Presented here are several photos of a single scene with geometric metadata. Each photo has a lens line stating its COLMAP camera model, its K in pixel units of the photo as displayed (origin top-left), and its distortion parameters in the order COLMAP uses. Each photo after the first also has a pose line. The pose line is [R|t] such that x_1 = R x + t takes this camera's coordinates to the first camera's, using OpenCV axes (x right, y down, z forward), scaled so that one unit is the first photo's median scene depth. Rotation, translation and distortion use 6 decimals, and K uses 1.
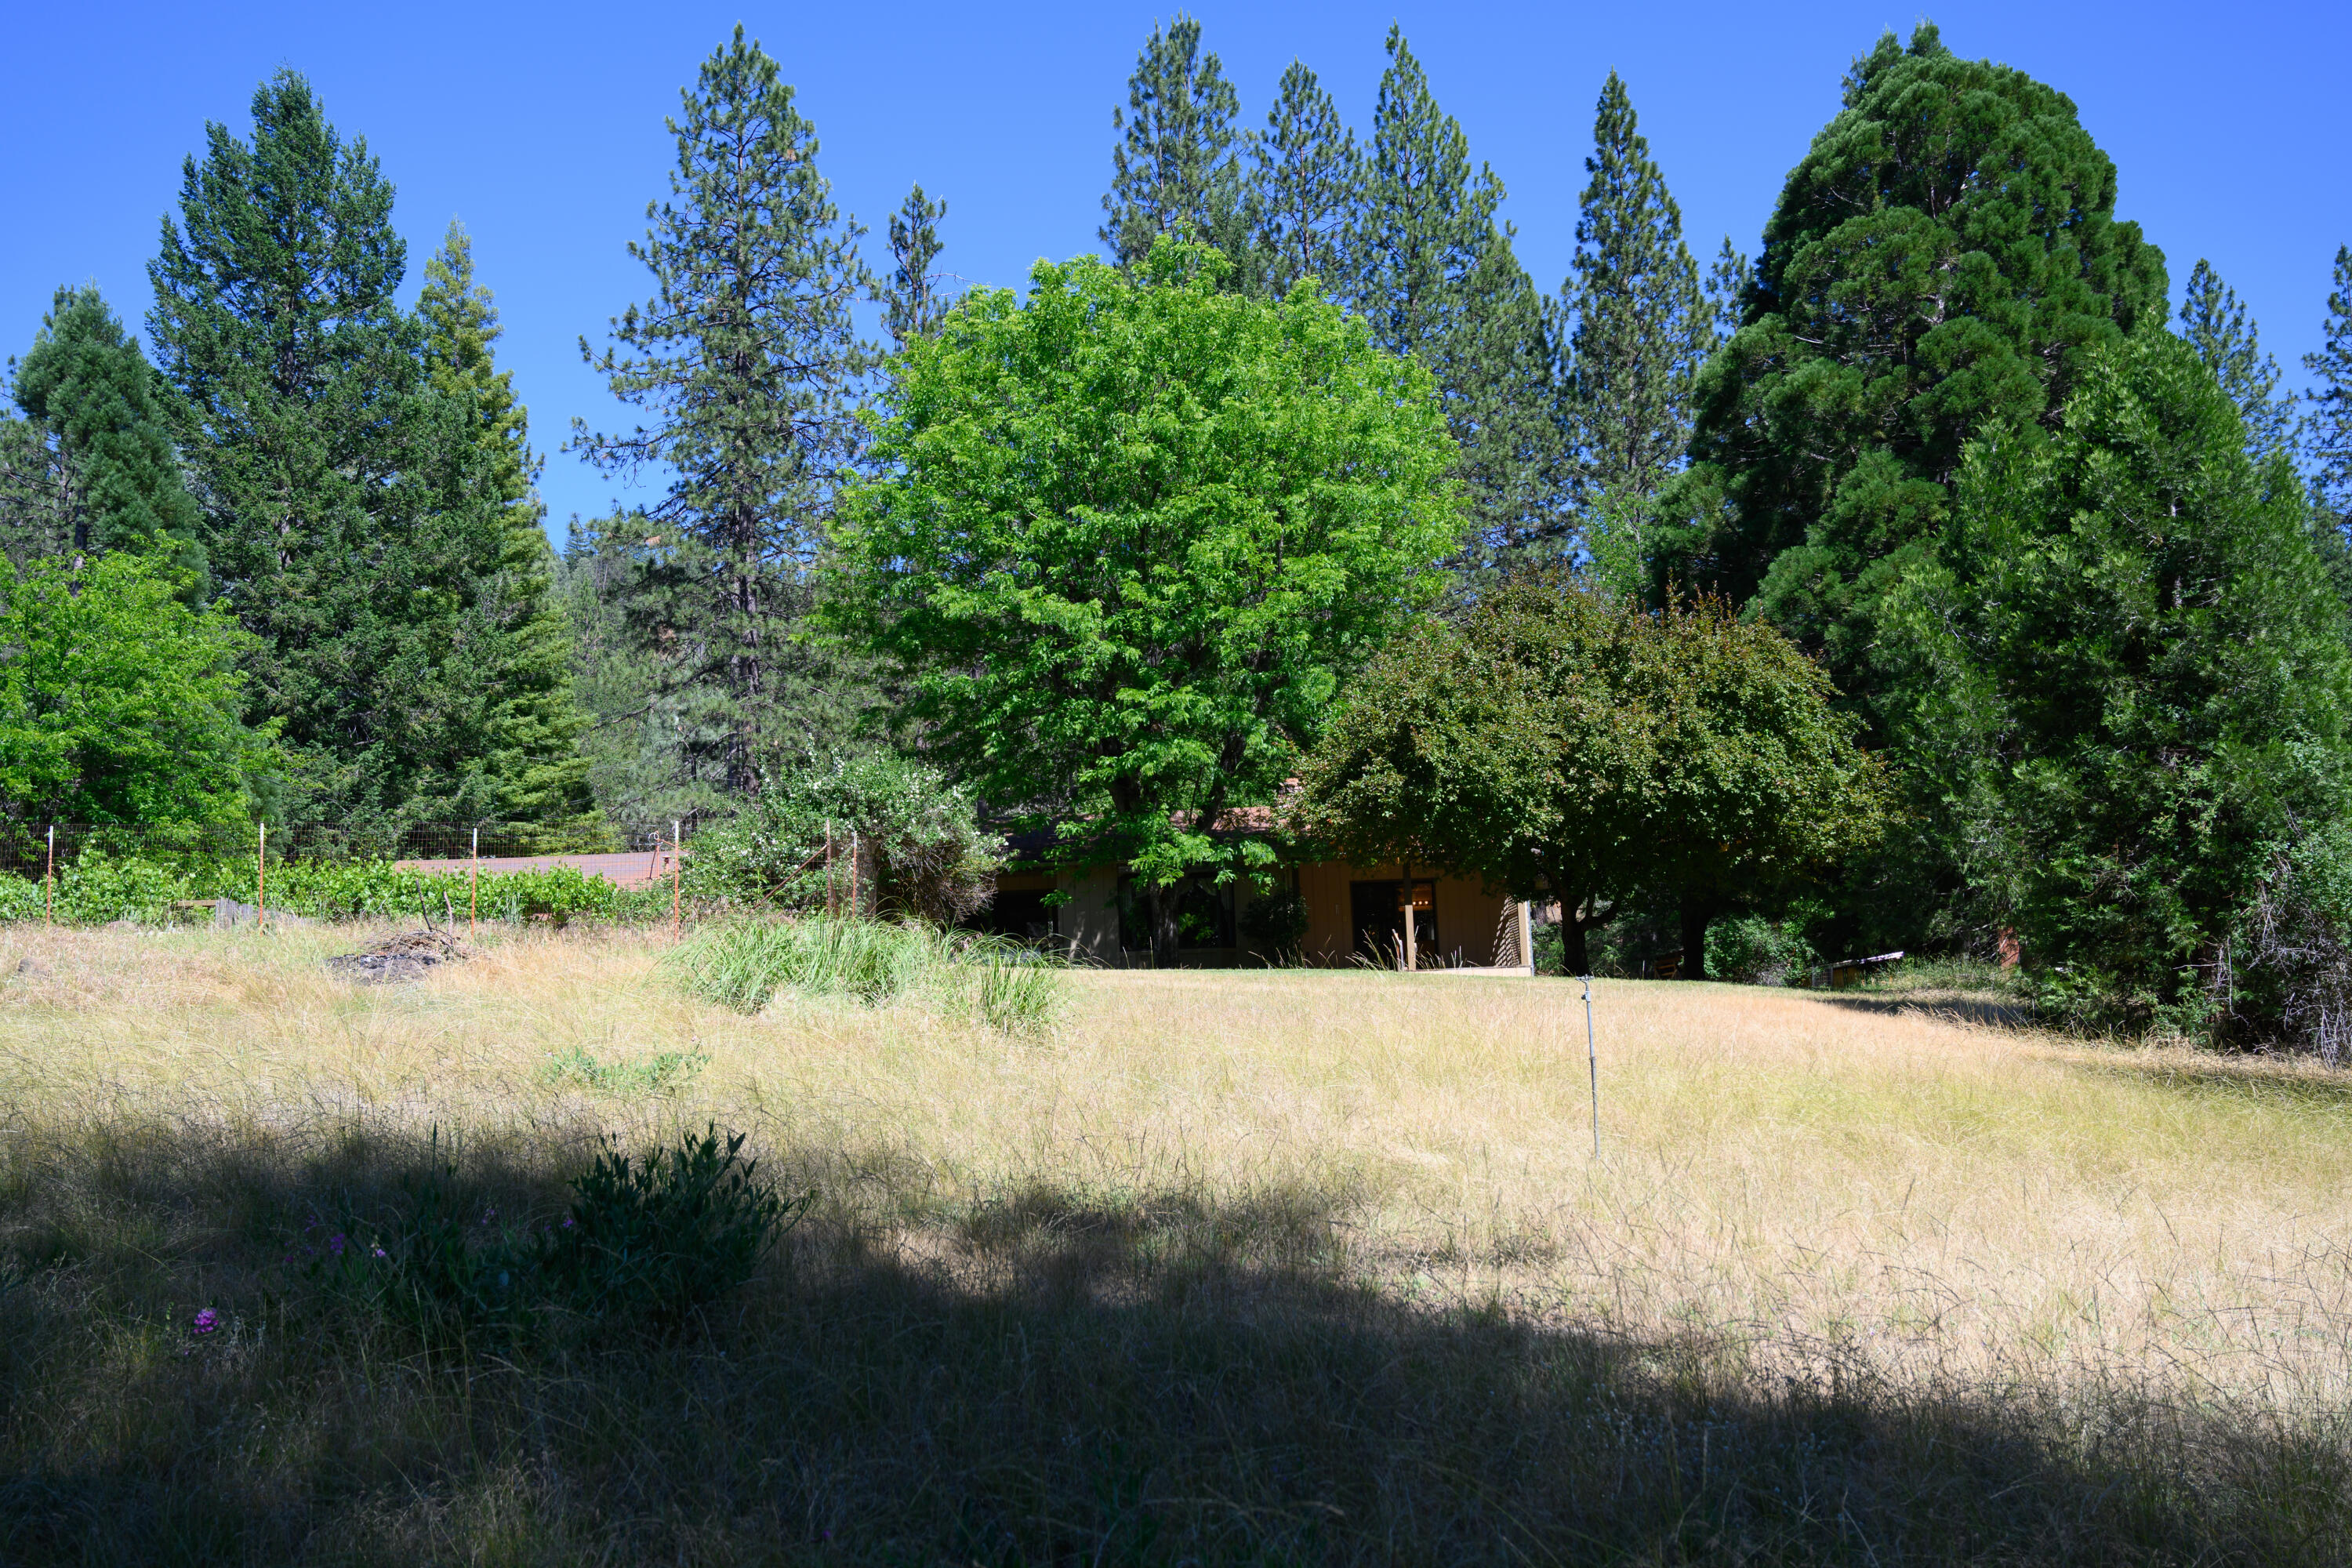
lens RADIAL K [[2190.5, 0, 1176.0], [0, 2190.5, 784.0], [0, 0, 1]] dist [0.009313, -0.000688]
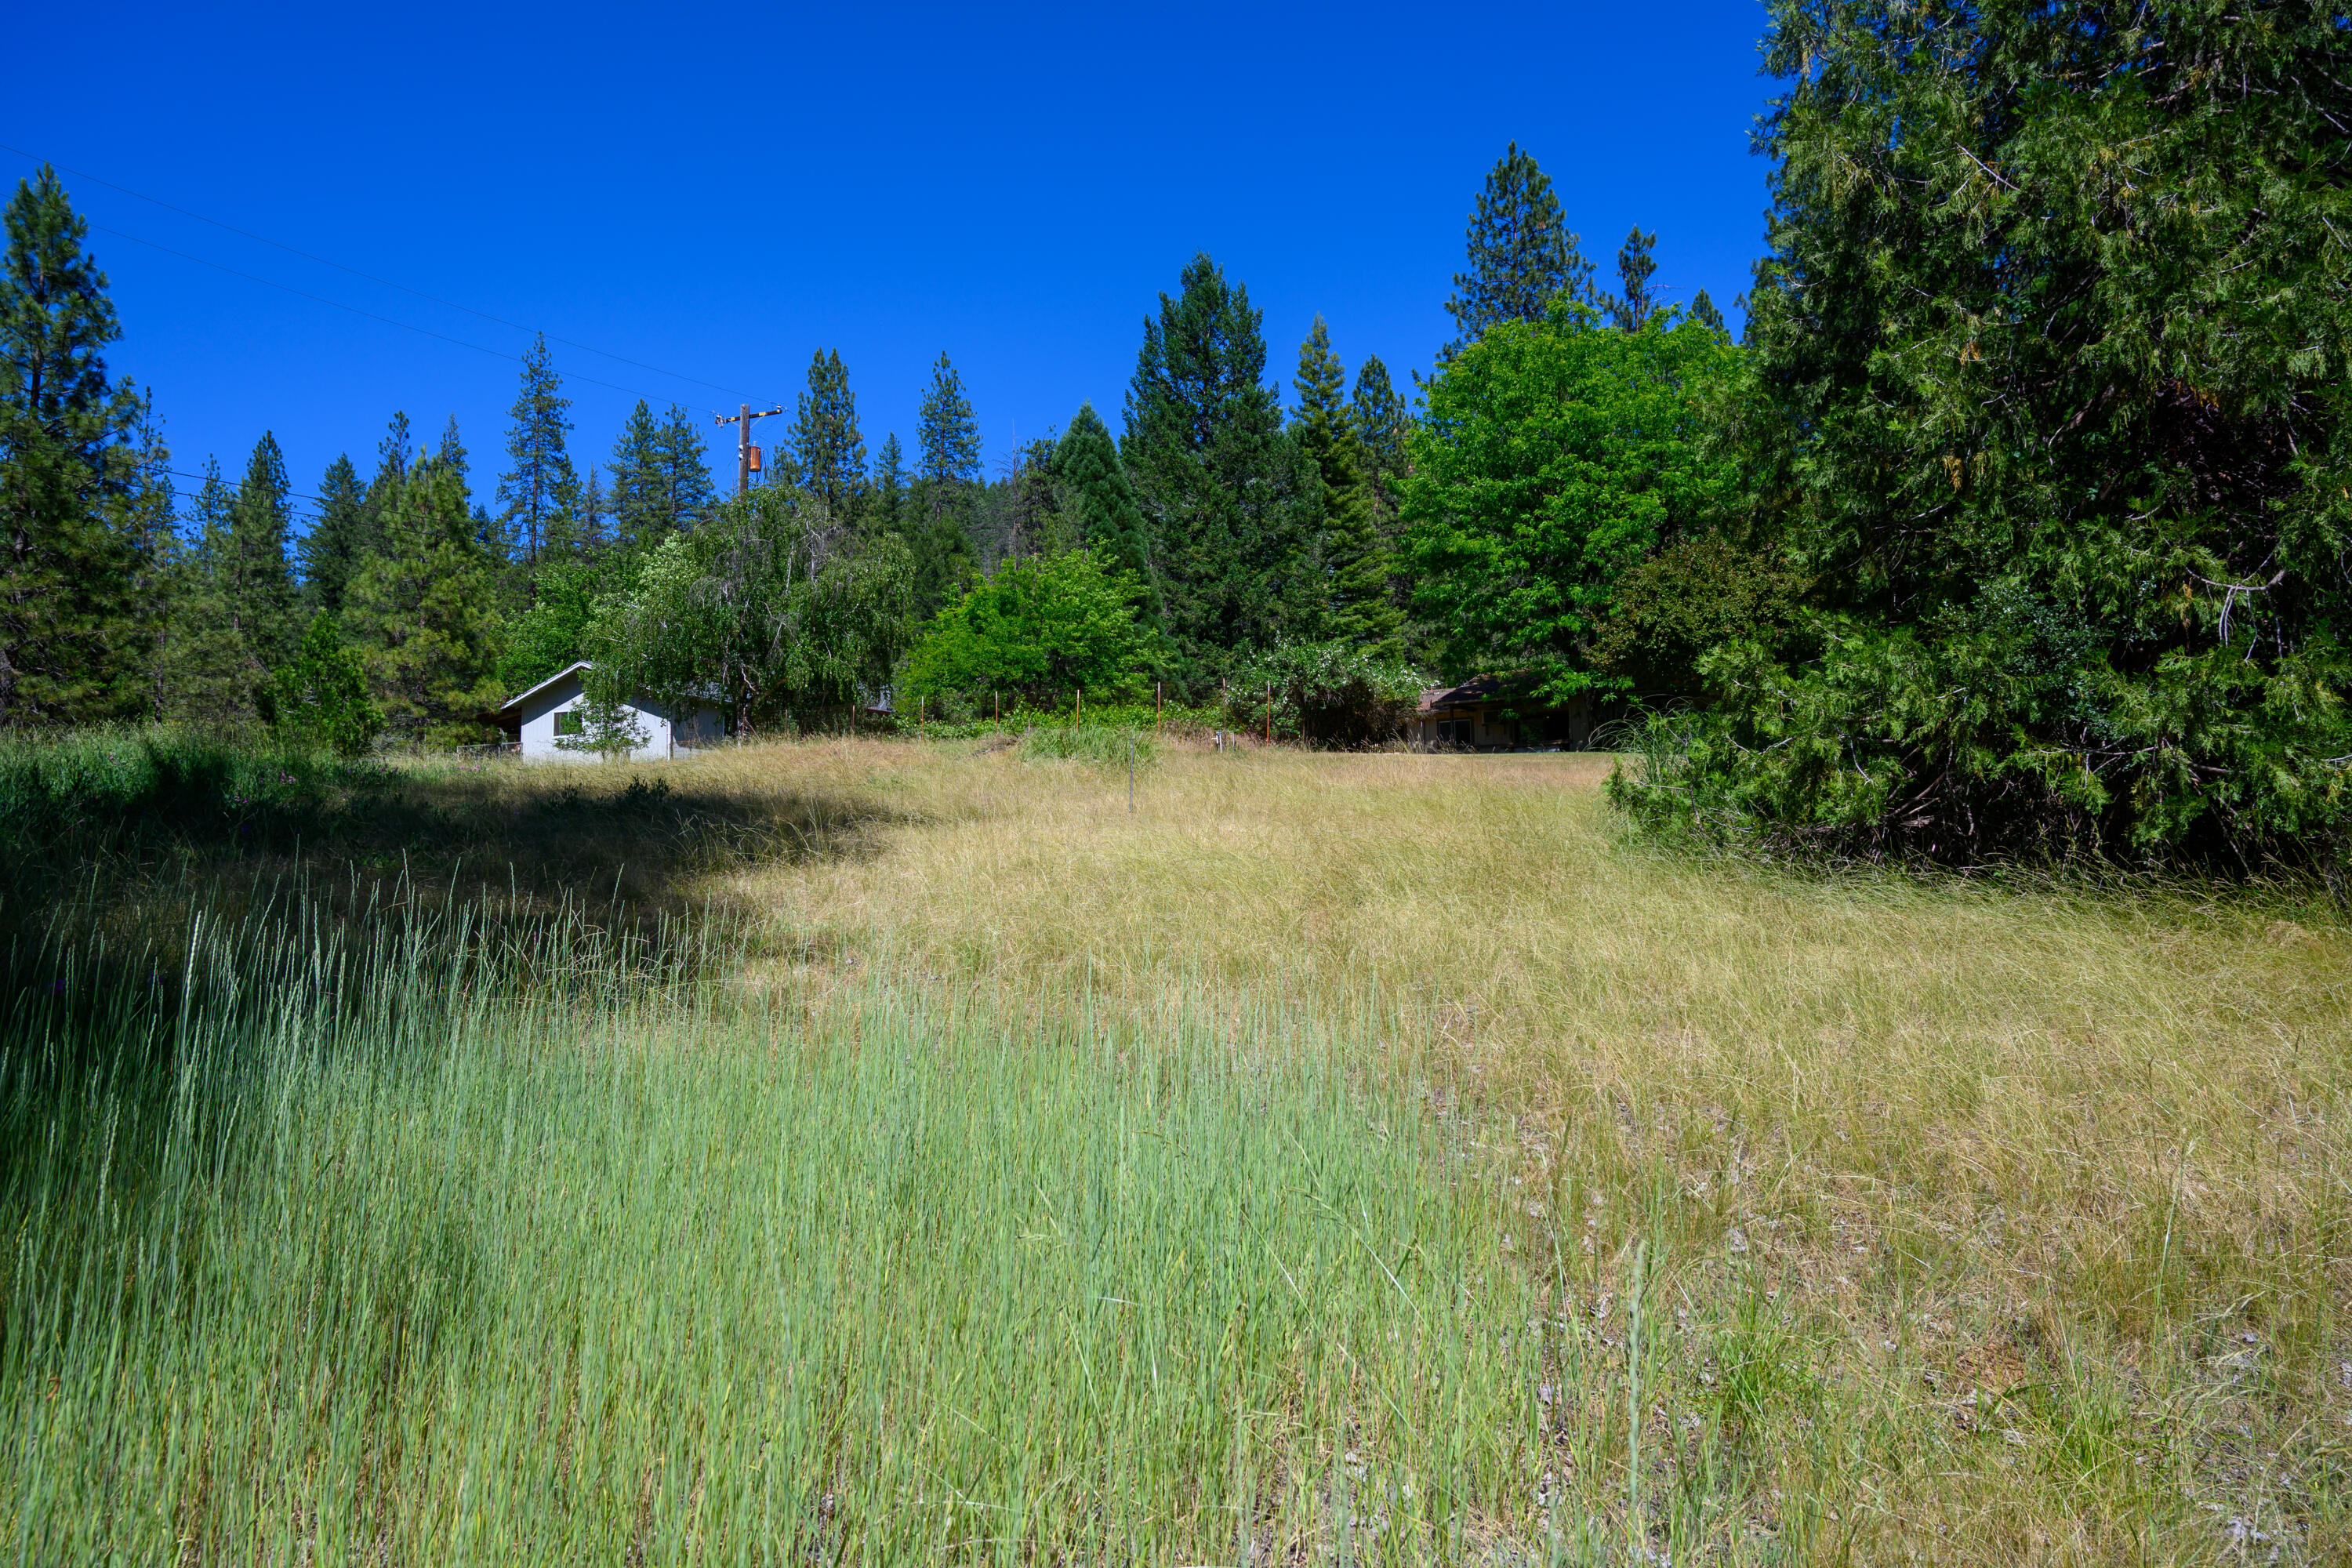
lens RADIAL K [[1610.6, 0, 1176.0], [0, 1610.6, 784.0], [0, 0, 1]] dist [0.006114, -0.001633]
pose [[0.830895, -0.002901, -0.556422, 0.318036], [0.051293, 0.996128, 0.071401, 0.002985], [0.554060, -0.087867, 0.827826, -0.119132]]
